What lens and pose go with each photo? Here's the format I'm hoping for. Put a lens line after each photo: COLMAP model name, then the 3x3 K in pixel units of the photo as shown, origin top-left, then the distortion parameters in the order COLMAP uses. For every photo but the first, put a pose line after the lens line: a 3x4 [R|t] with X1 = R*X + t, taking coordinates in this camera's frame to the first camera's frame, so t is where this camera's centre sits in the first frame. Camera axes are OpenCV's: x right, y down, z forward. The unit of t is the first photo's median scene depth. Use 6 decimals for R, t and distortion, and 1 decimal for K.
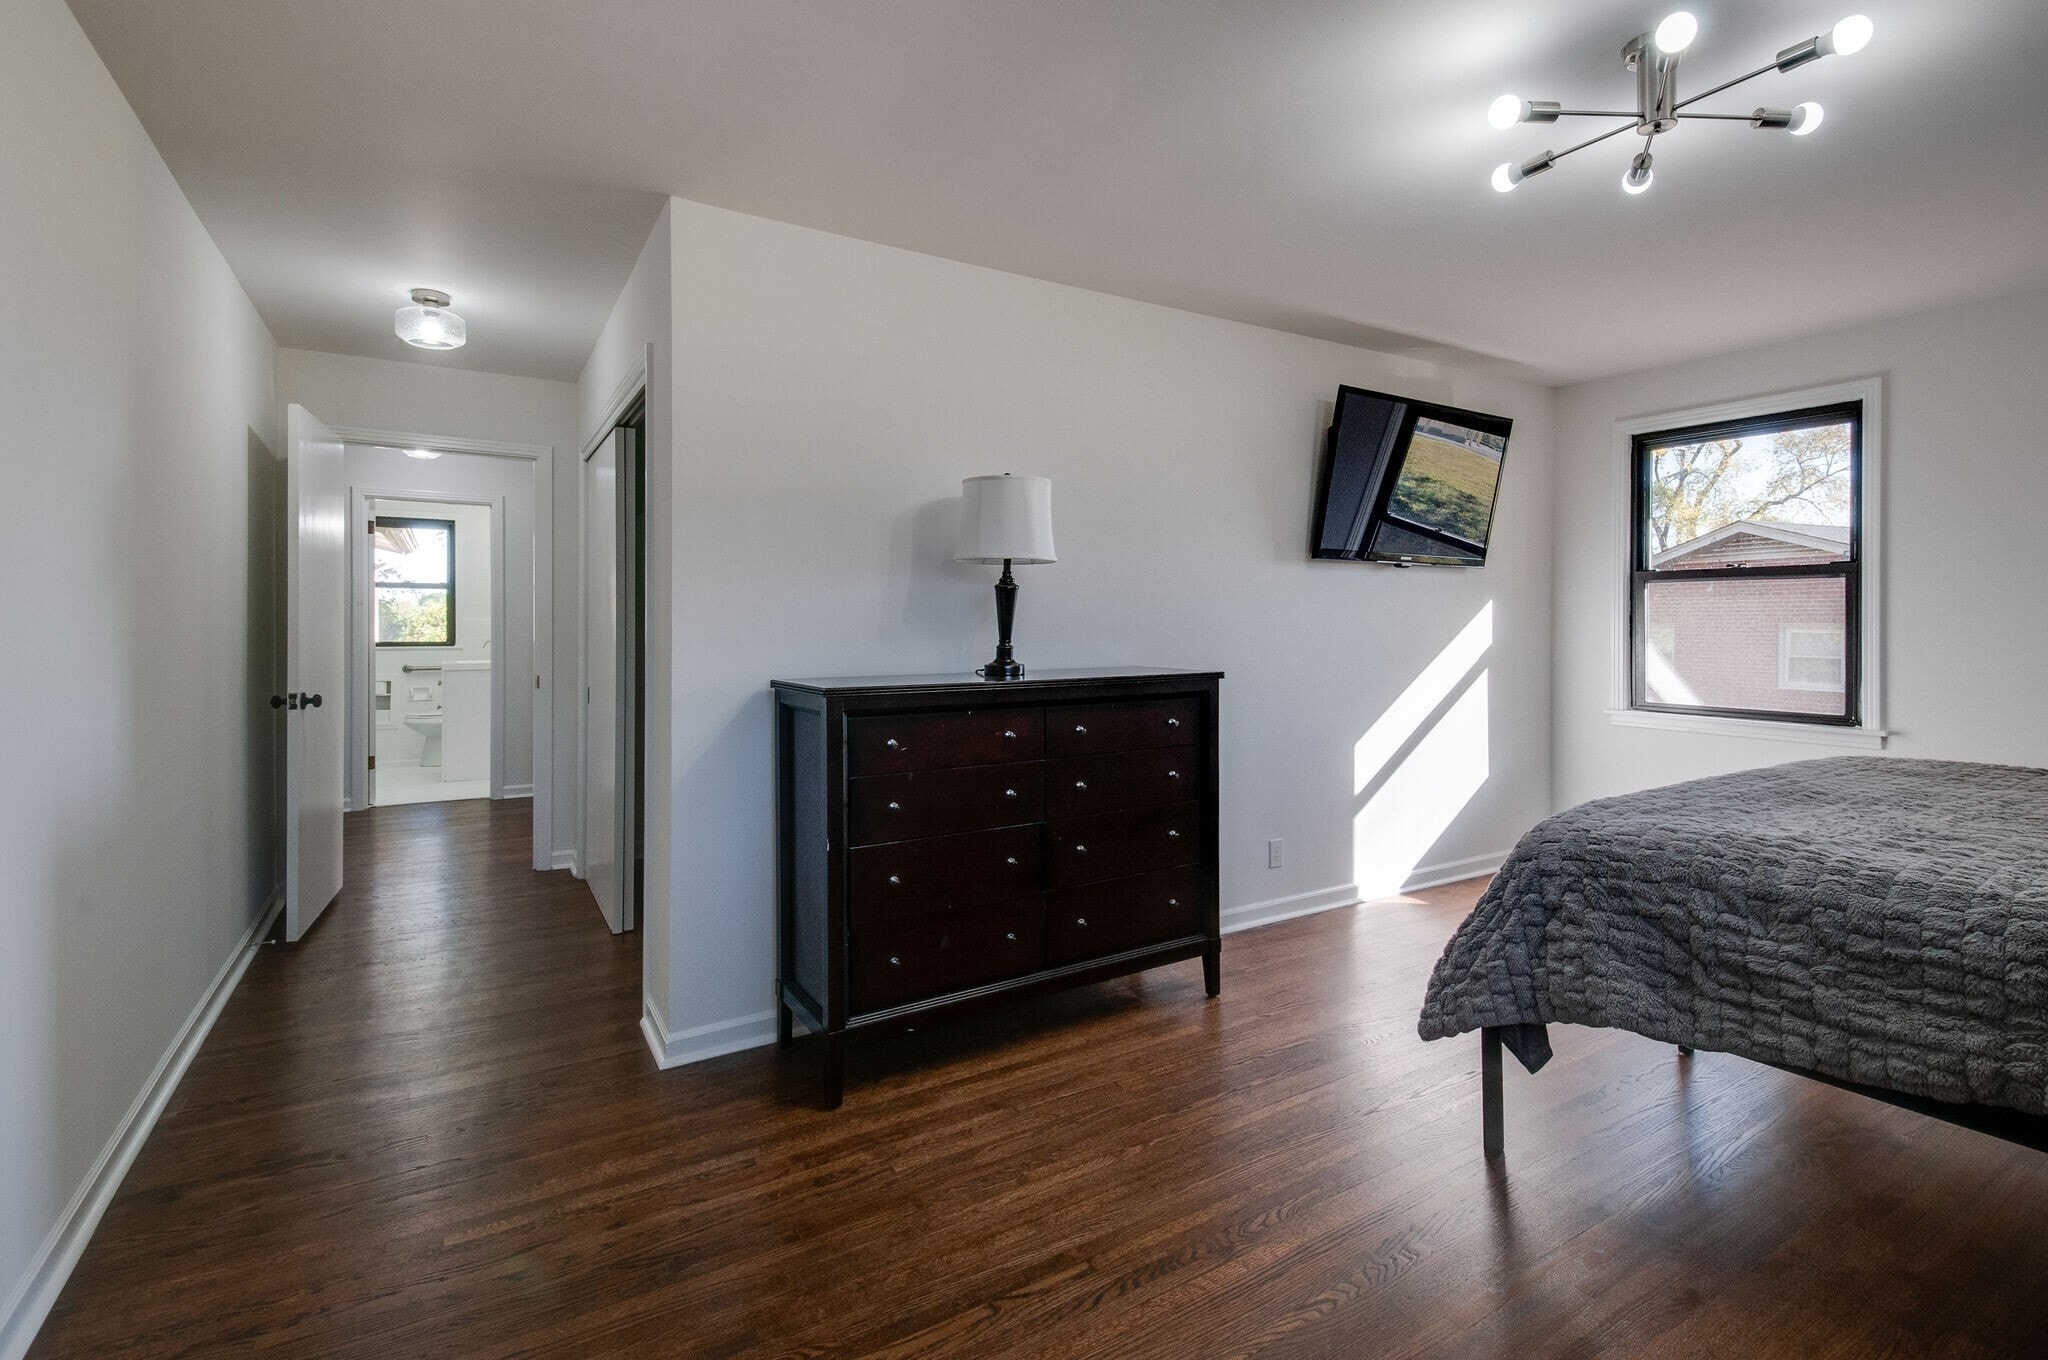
lens RADIAL K [[930.4, 0, 1022.5], [0, 930.4, 632.1], [0, 0, 1]] dist [0.024204, -0.018257]
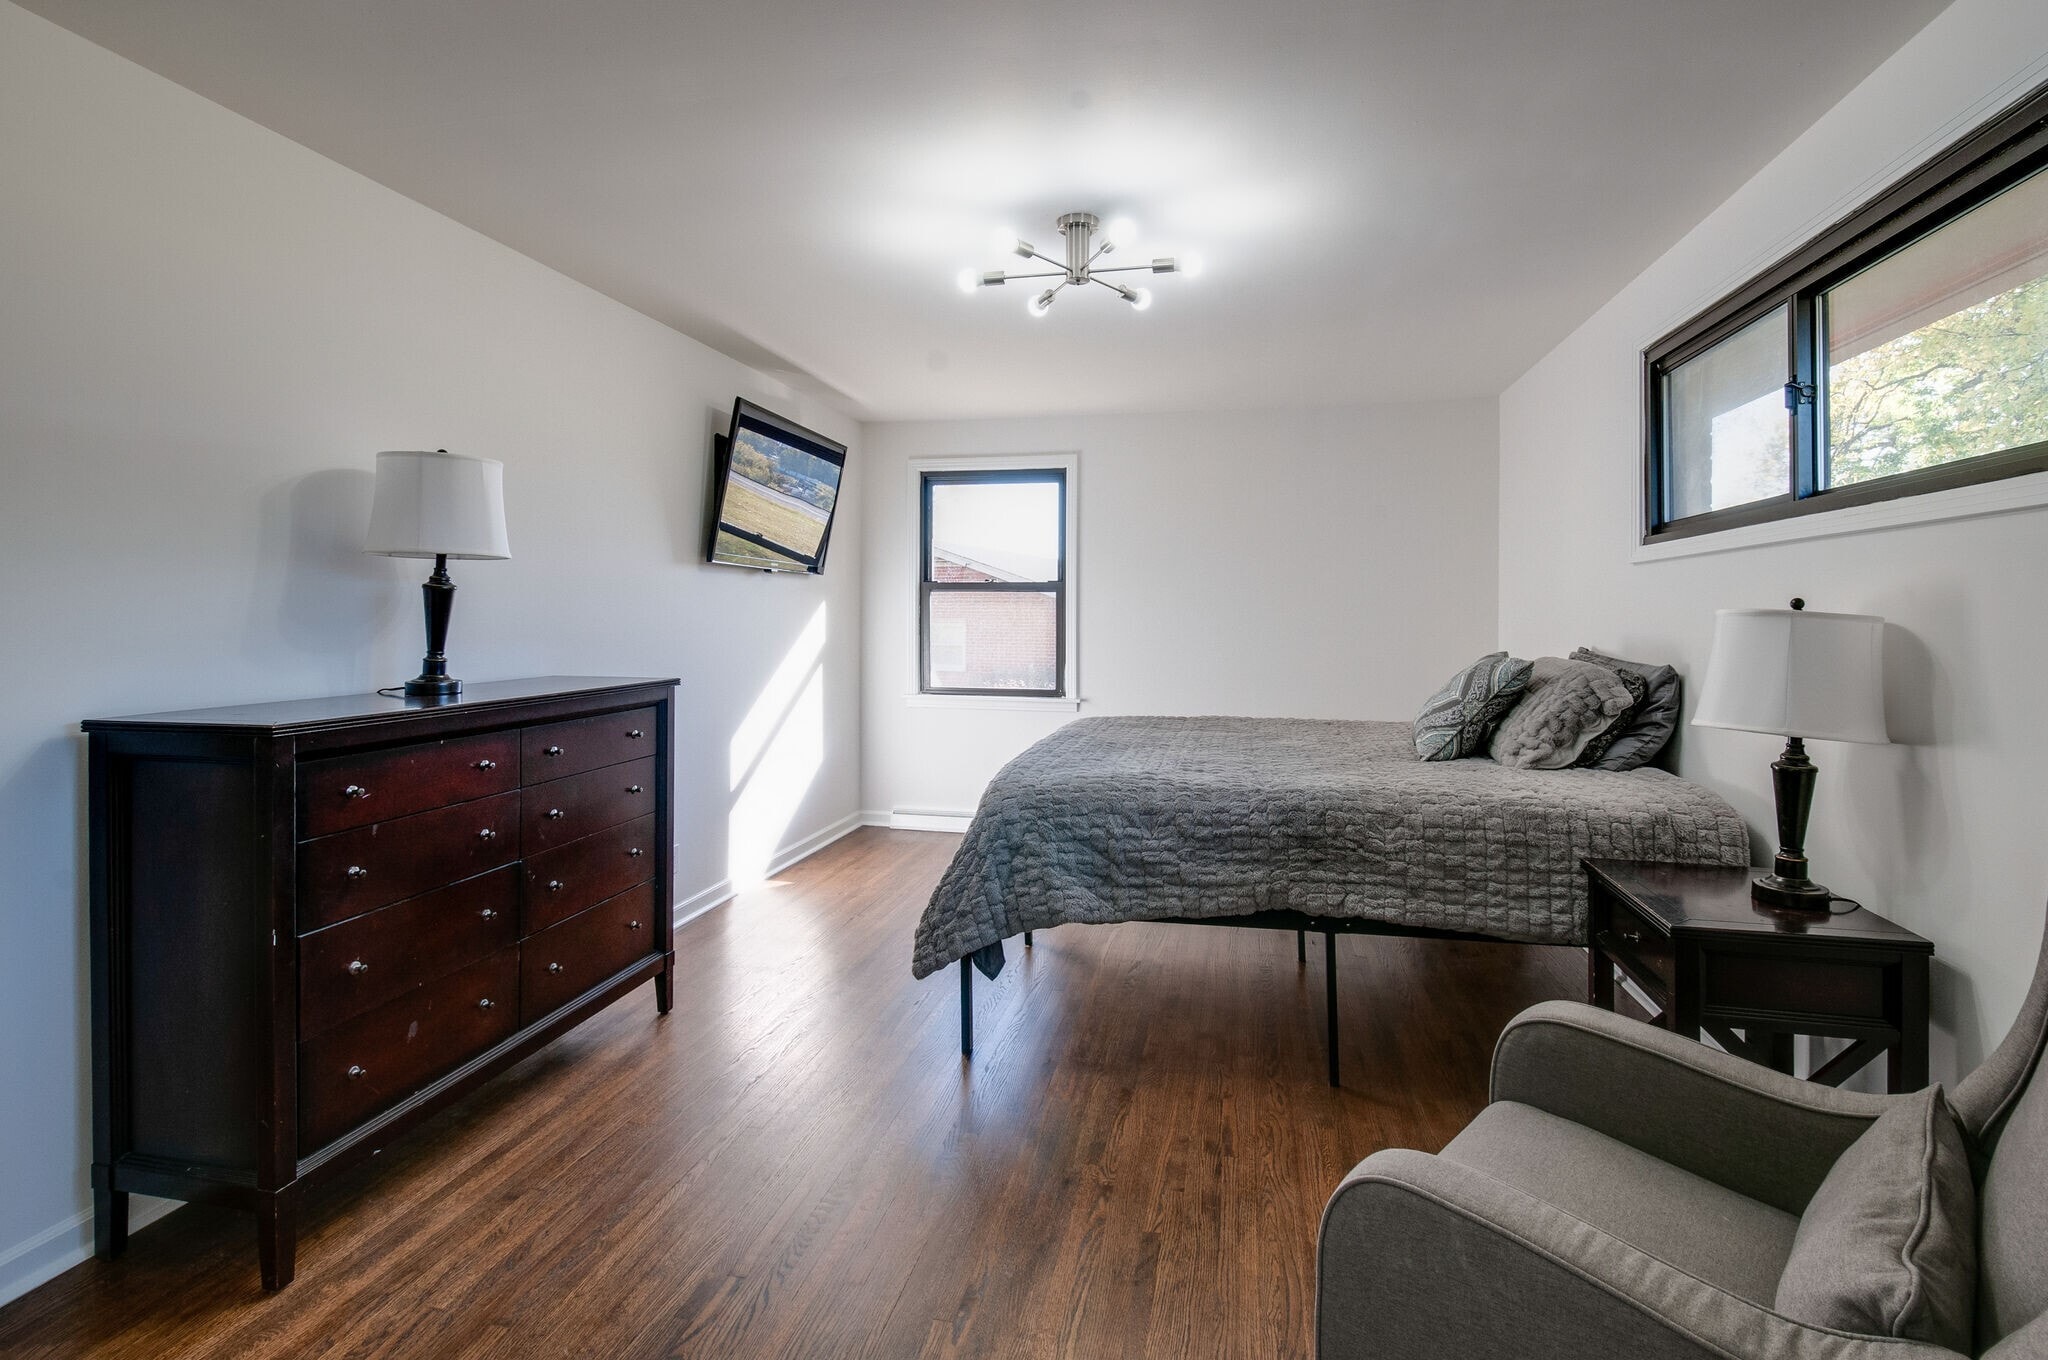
lens RADIAL K [[959.8, 0, 1031.1], [0, 959.8, 621.4], [0, 0, 1]] dist [0.035205, -0.021595]
pose [[0.697227, 0.000376, 0.716850, -0.364824], [0.003109, 0.999989, -0.003549, -0.018317], [-0.716843, 0.004703, 0.697218, 0.034303]]
